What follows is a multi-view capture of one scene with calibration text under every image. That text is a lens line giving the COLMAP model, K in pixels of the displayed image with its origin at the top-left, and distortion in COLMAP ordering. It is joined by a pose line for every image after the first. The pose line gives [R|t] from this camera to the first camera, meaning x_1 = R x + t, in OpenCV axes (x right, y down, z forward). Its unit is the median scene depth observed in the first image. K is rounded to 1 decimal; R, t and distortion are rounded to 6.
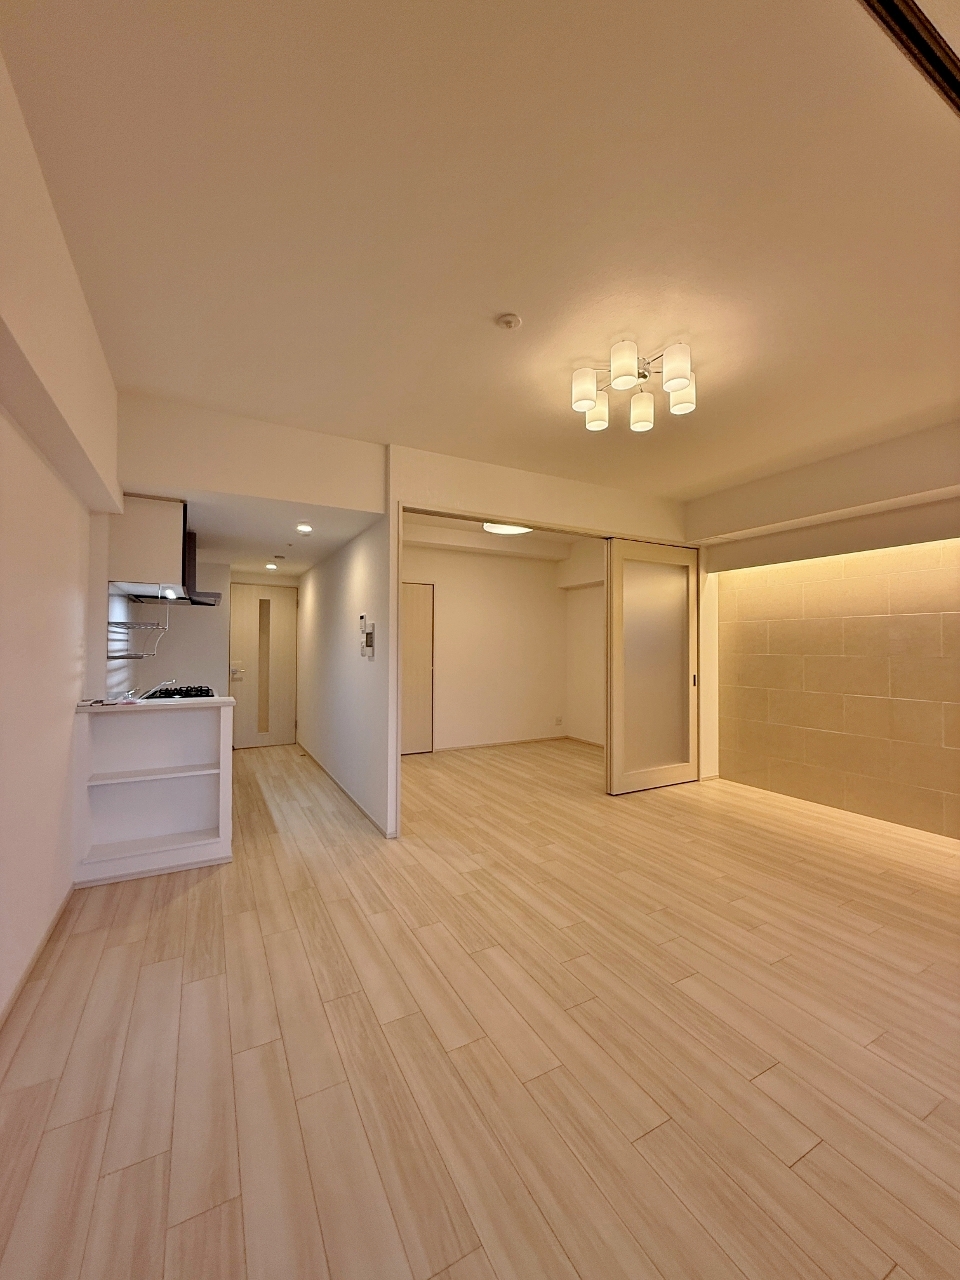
lens RADIAL K [[508.2, 0, 484.2], [0, 508.2, 642.4], [0, 0, 1]] dist [0.003336, -0.000465]
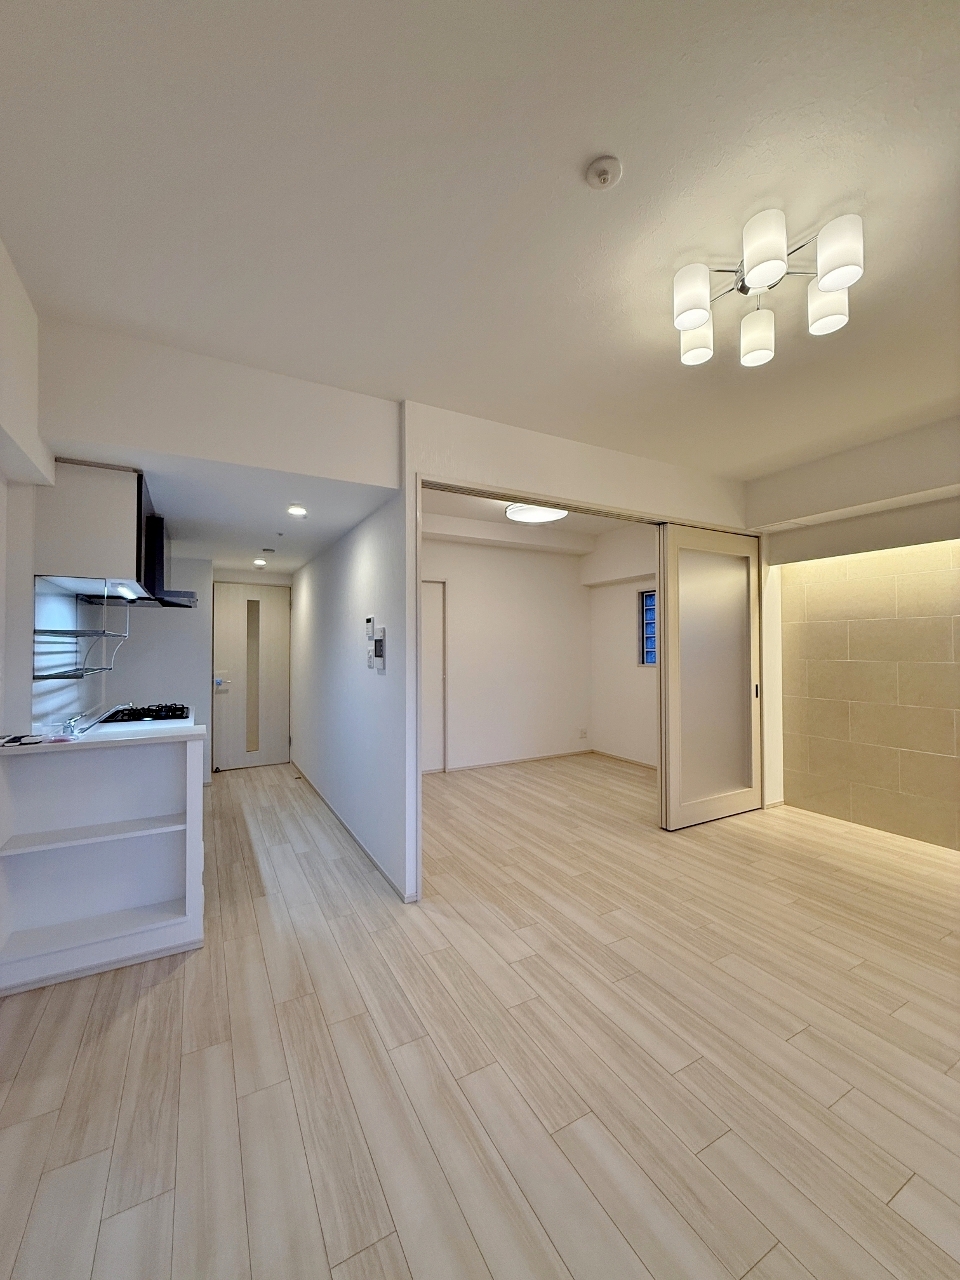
lens RADIAL K [[508.2, 0, 481.5], [0, 508.2, 641.9], [0, 0, 1]] dist [0.003336, -0.000465]
pose [[0.999963, -0.007625, 0.003877, -0.076906], [0.007633, 0.999969, -0.001969, -0.014381], [-0.003861, 0.001998, 0.999991, 0.224977]]
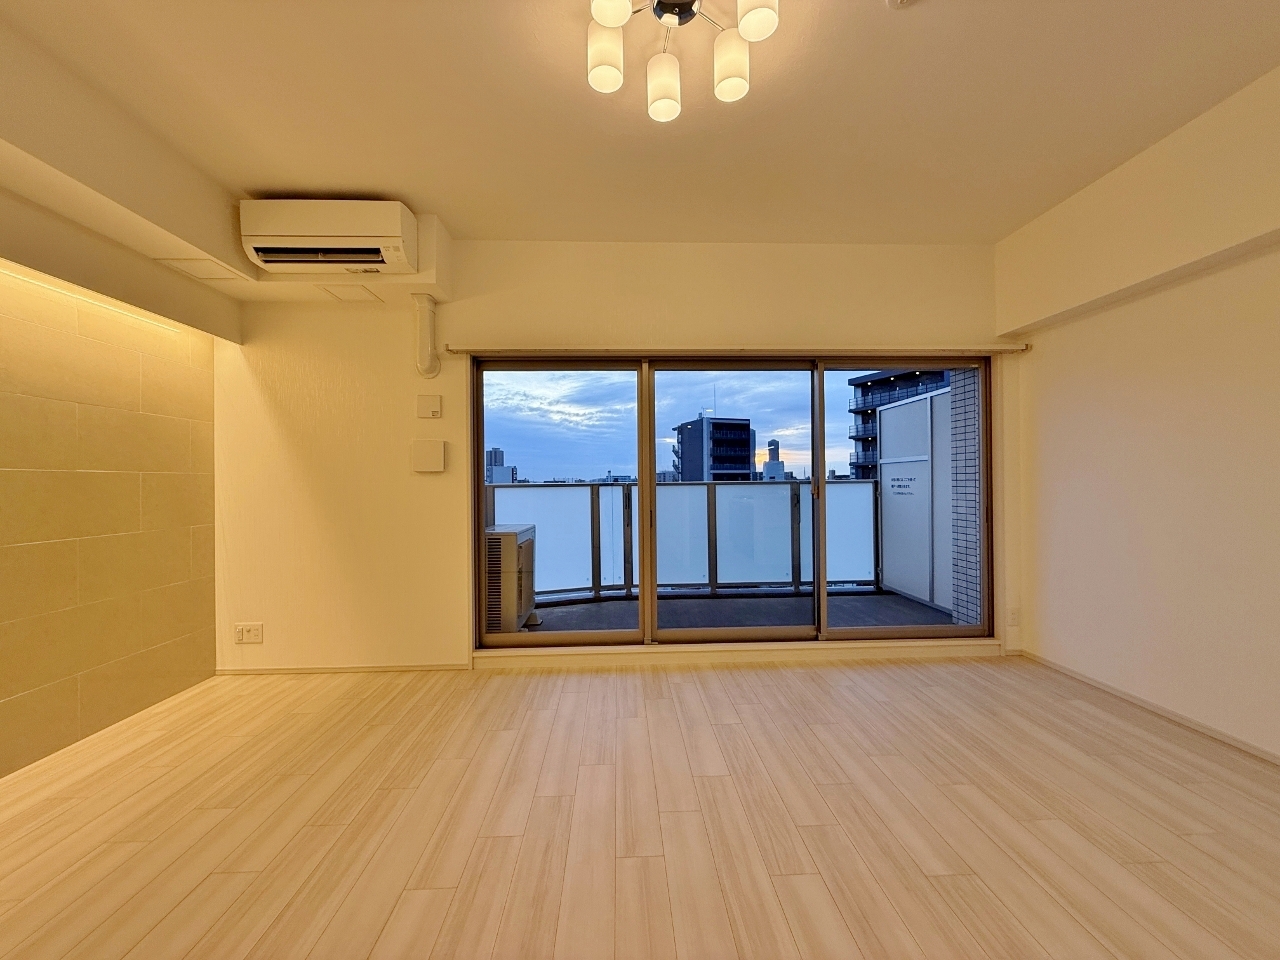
lens RADIAL K [[508.2, 0, 641.1], [0, 508.2, 479.2], [0, 0, 1]] dist [0.003336, -0.000465]
pose [[-0.895386, 0.009057, 0.445199, 0.041727], [0.005062, 0.999936, -0.010163, 0.053127], [-0.445263, -0.006846, -0.895374, 1.201031]]
